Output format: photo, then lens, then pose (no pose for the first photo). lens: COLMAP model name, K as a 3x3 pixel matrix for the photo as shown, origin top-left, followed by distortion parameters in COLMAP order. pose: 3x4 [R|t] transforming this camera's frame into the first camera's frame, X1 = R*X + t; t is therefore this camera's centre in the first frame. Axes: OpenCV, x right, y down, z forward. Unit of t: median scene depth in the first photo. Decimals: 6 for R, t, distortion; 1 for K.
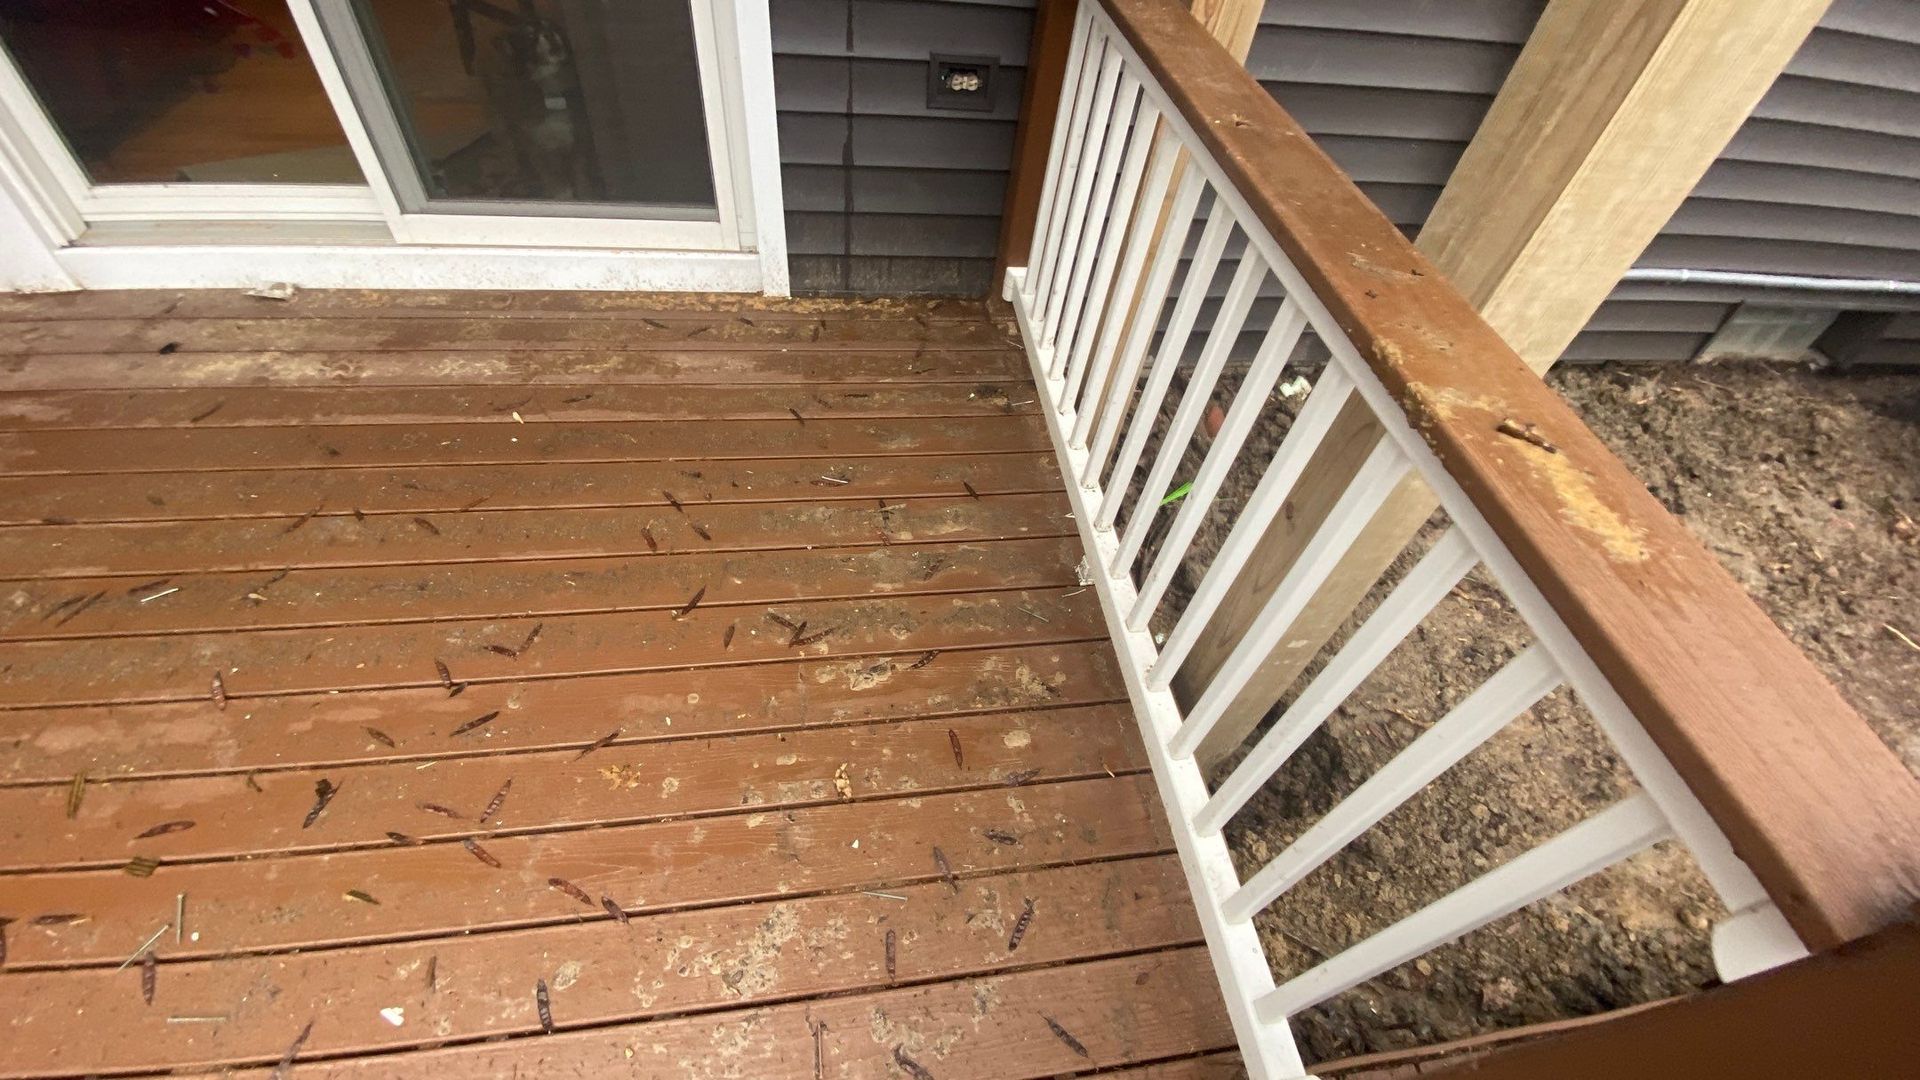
lens RADIAL K [[768.2, 0, 964.4], [0, 768.2, 539.1], [0, 0, 1]] dist [0.005075, -0.014509]
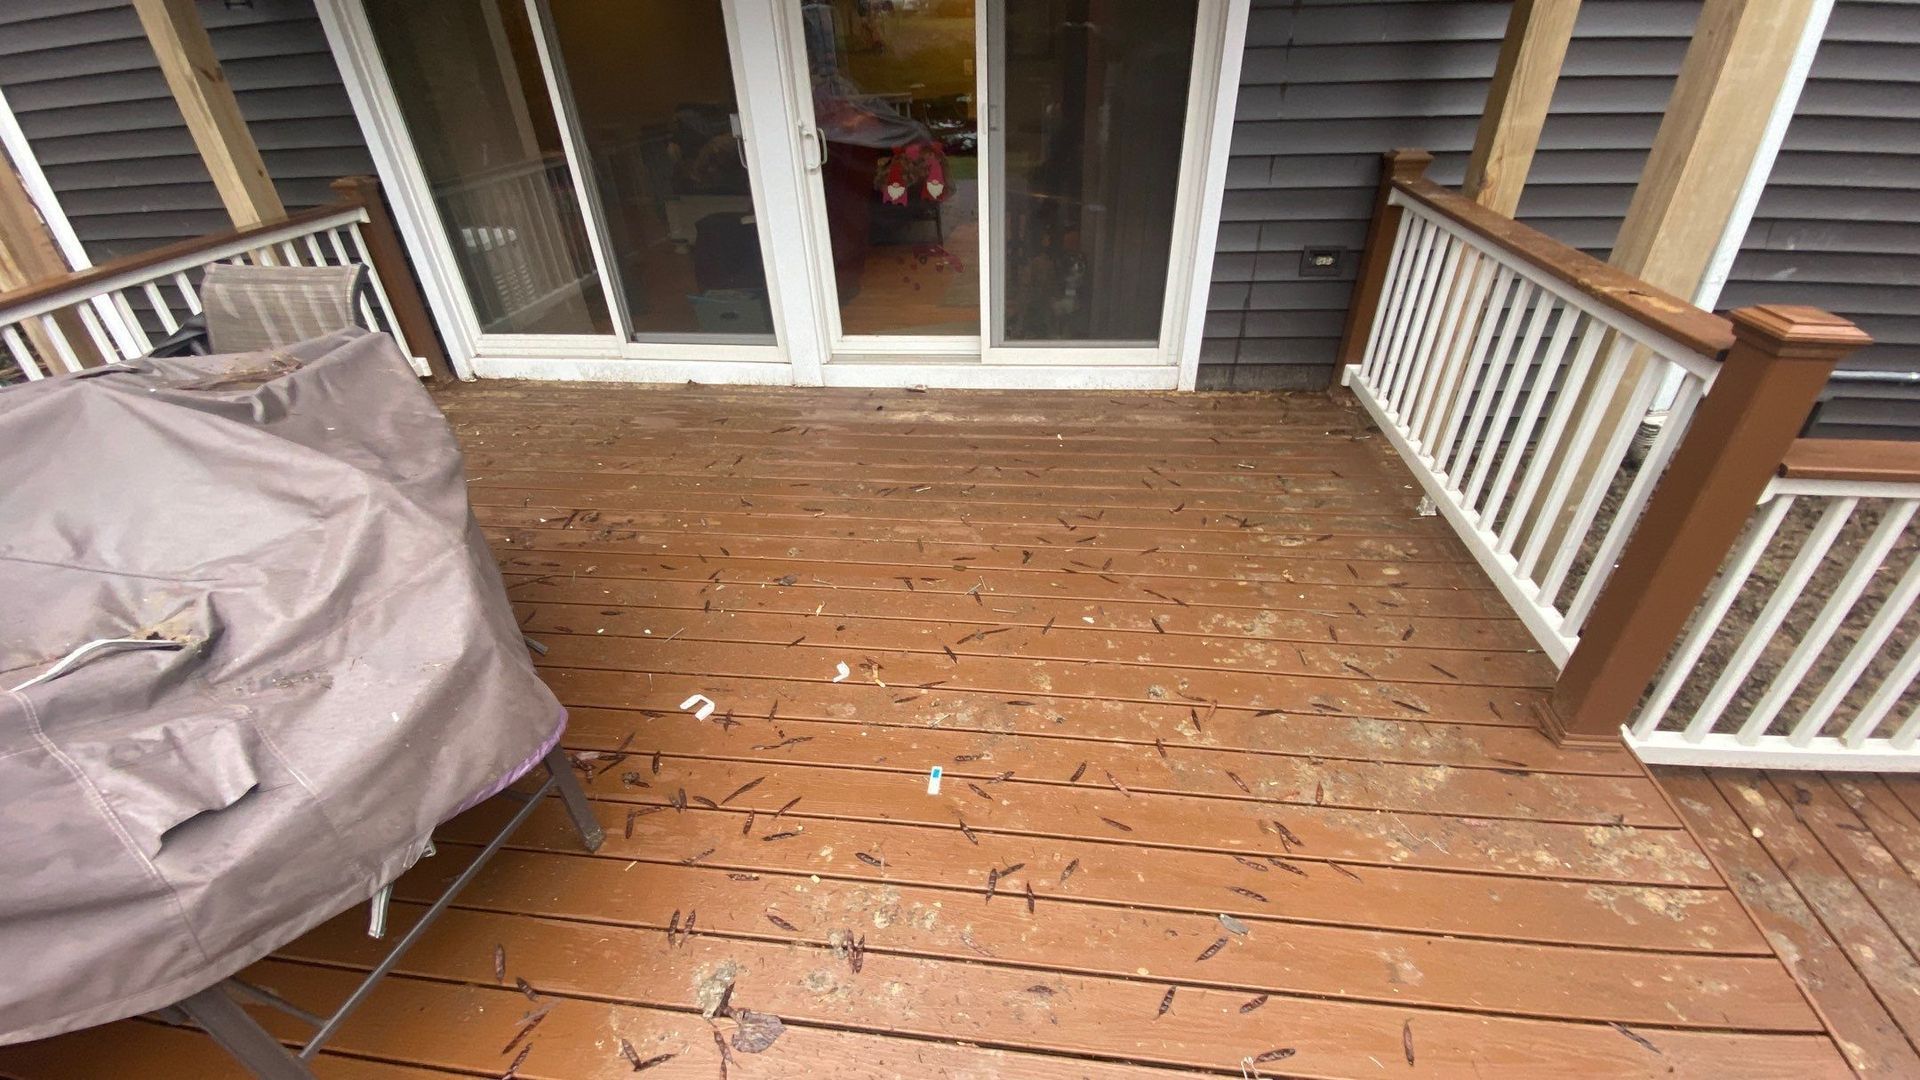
lens RADIAL K [[779.6, 0, 958.9], [0, 779.6, 535.7], [0, 0, 1]] dist [0.065055, -0.049019]
pose [[0.956761, 0.023576, -0.289917, -0.236423], [-0.106696, 0.955680, -0.274394, 0.536522], [0.270598, 0.293462, 0.916873, -0.627598]]
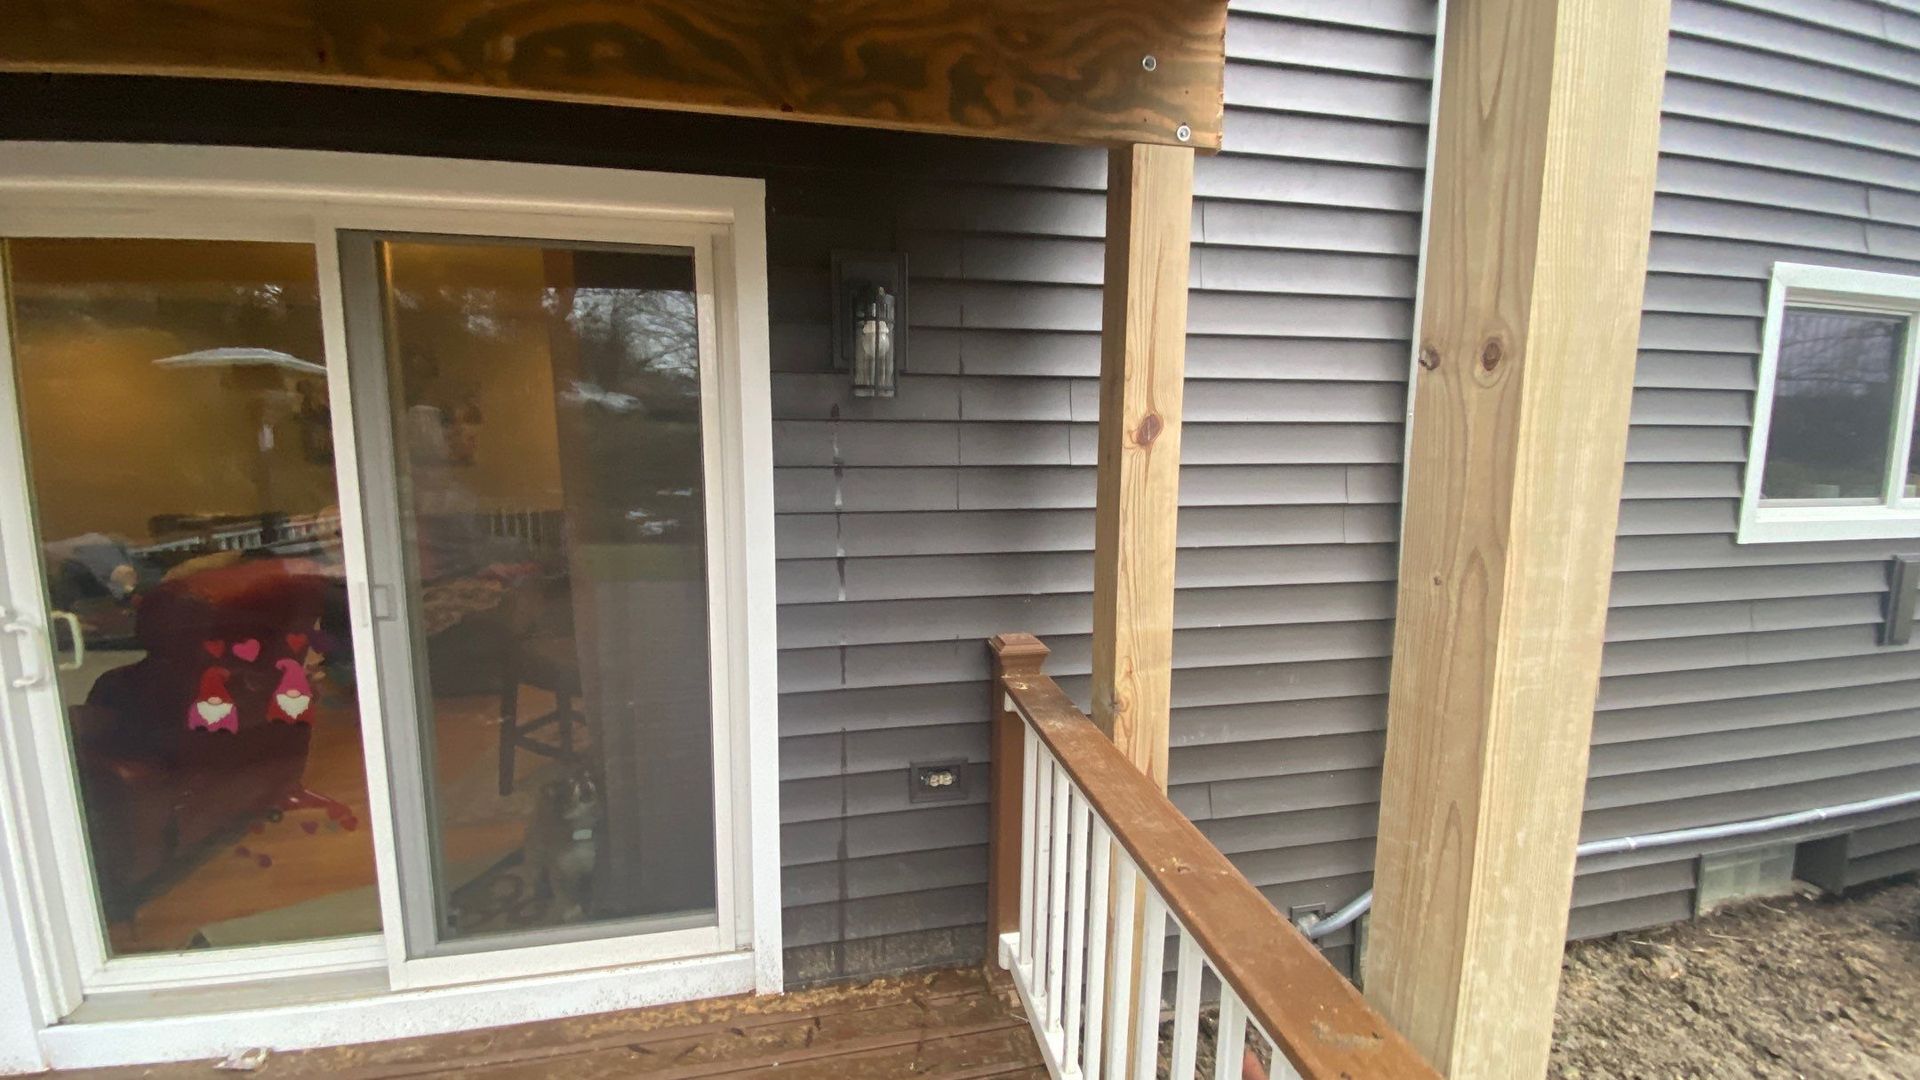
lens RADIAL K [[768.2, 0, 964.4], [0, 768.2, 539.1], [0, 0, 1]] dist [0.005075, -0.014509]
pose [[0.992771, -0.104766, 0.058563, 0.005123], [0.117478, 0.748262, -0.652918, -0.090287], [0.024583, 0.655078, 0.755161, -0.119803]]
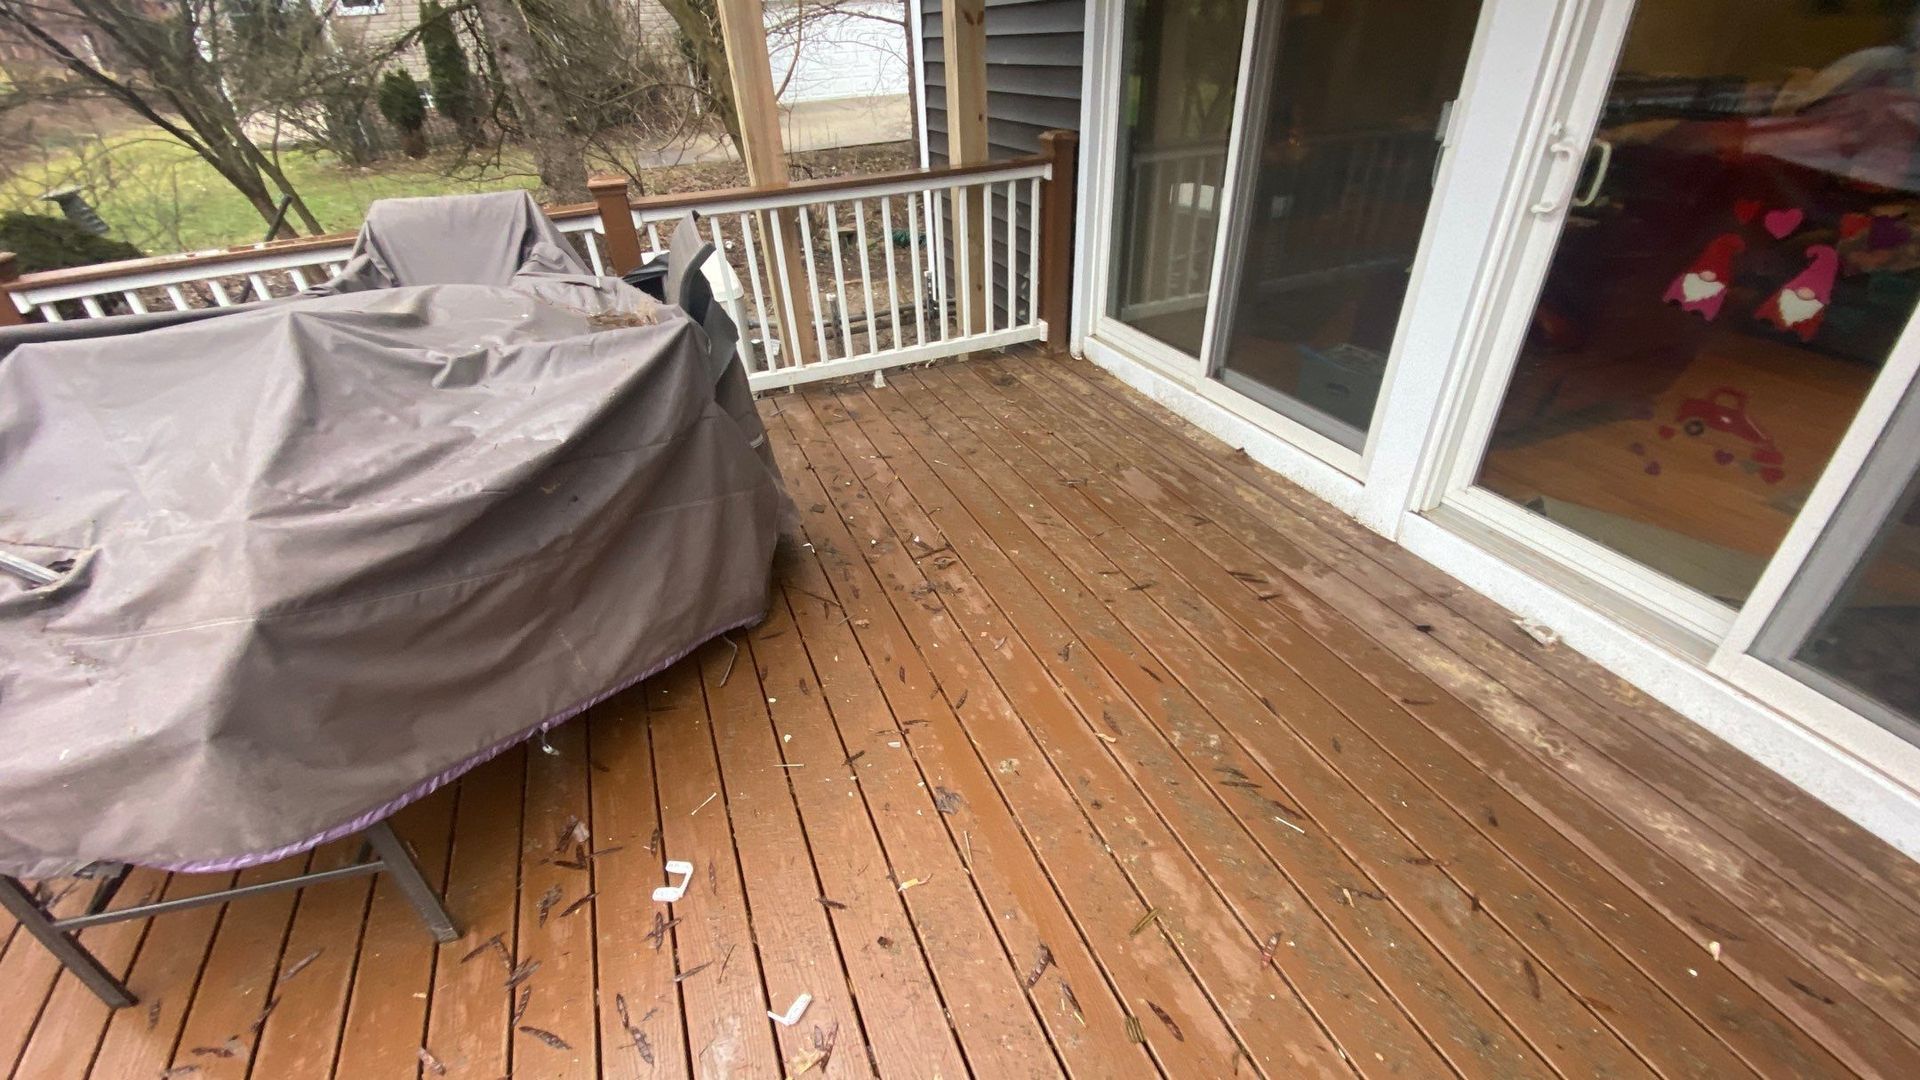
lens RADIAL K [[780.3, 0, 957.7], [0, 780.3, 535.7], [0, 0, 1]] dist [0.018855, -0.019981]
pose [[0.251282, 0.428089, -0.868100, -0.252176], [-0.682870, 0.714027, 0.154446, -0.051895], [0.685963, 0.553990, 0.471751, -0.081516]]
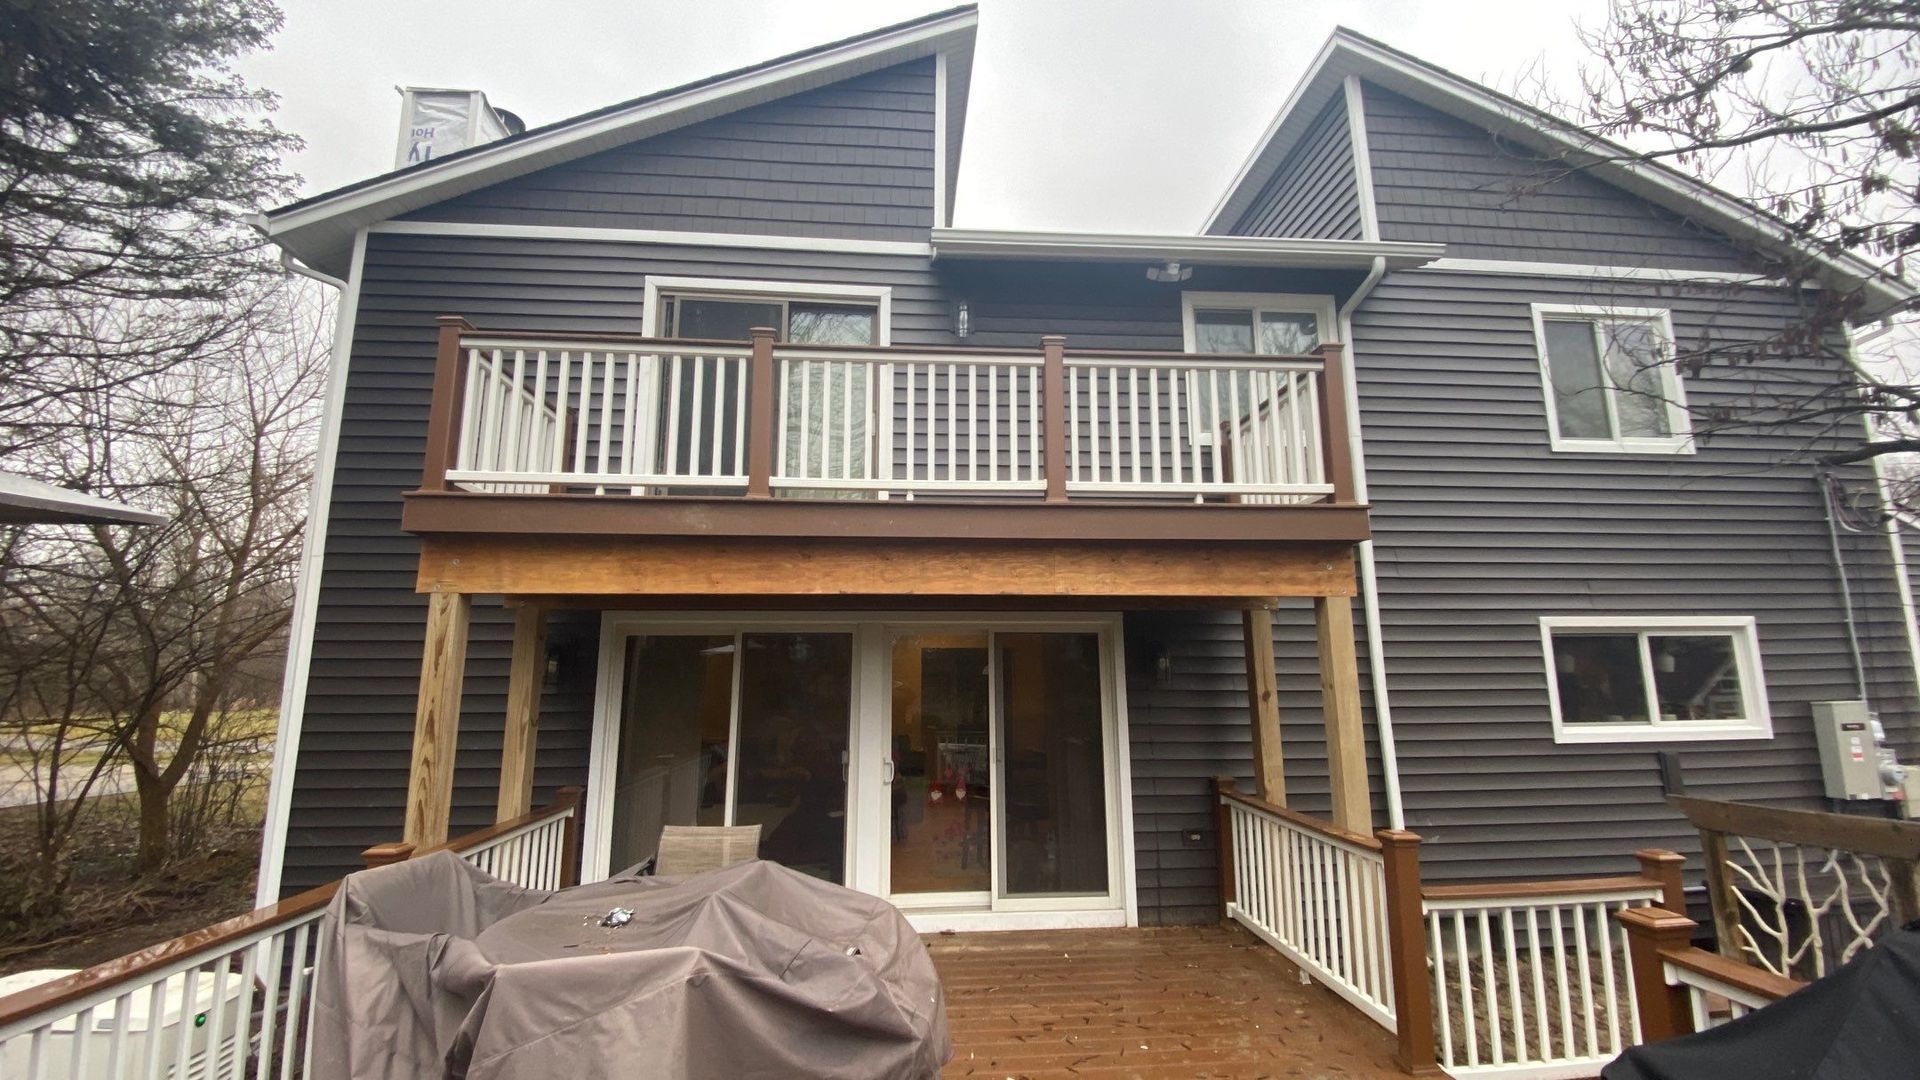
lens RADIAL K [[793.9, 0, 957.5], [0, 793.9, 519.2], [0, 0, 1]] dist [0.021423, -0.012784]
pose [[0.993193, -0.111839, -0.032565, -0.619505], [0.027274, 0.495079, -0.868420, 1.323371], [0.113246, 0.861620, 0.494759, -1.532114]]
